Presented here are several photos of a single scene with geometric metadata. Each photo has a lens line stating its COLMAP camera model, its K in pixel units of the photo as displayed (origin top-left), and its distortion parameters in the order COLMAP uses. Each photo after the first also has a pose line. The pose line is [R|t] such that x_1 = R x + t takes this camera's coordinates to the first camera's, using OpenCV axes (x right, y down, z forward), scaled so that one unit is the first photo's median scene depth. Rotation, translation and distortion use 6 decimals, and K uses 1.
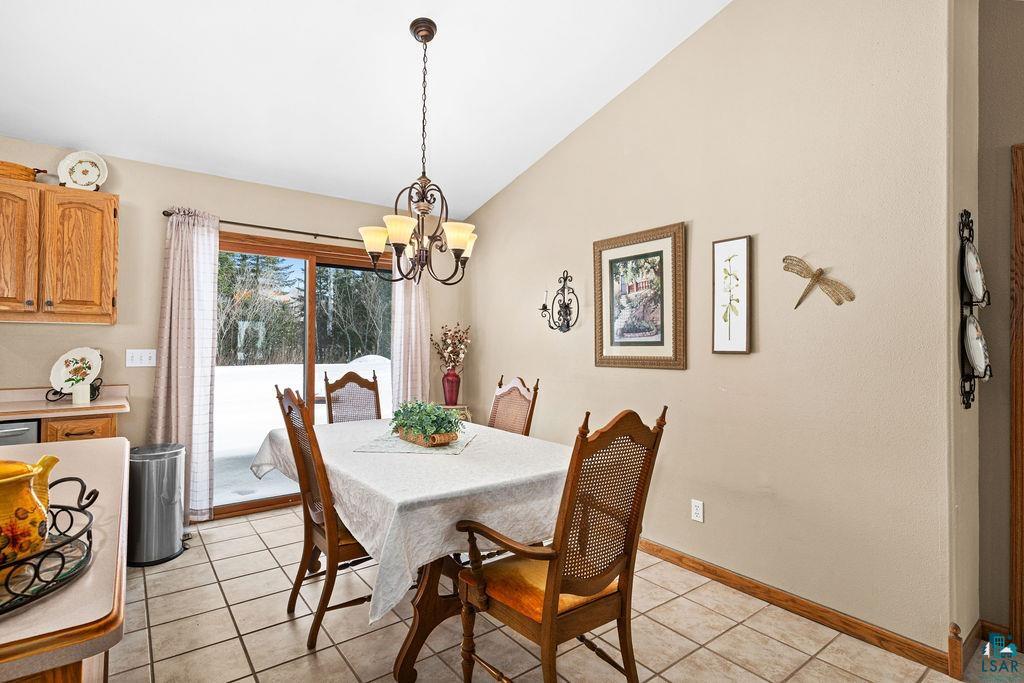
lens RADIAL K [[495.6, 0, 514.1], [0, 495.6, 343.3], [0, 0, 1]] dist [-0.000212, 0.003727]
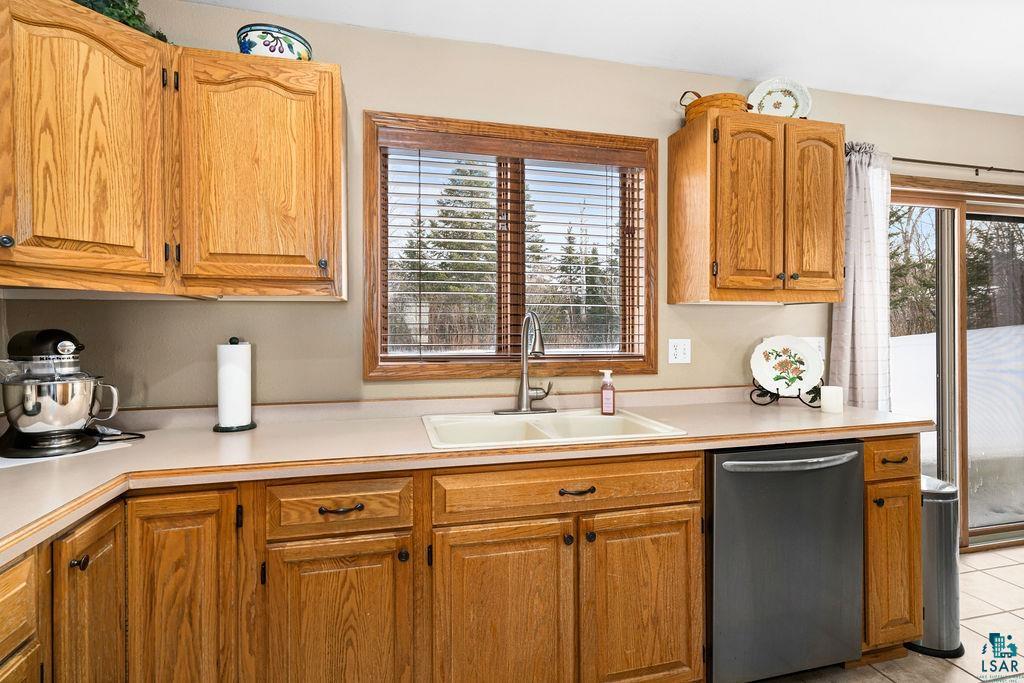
lens RADIAL K [[495.6, 0, 510.6], [0, 495.6, 337.1], [0, 0, 1]] dist [-0.000212, 0.003727]
pose [[0.907351, -0.003435, -0.420359, -0.941920], [0.012199, 0.999761, 0.018160, -0.007827], [0.420196, -0.021605, 0.907176, 0.134583]]
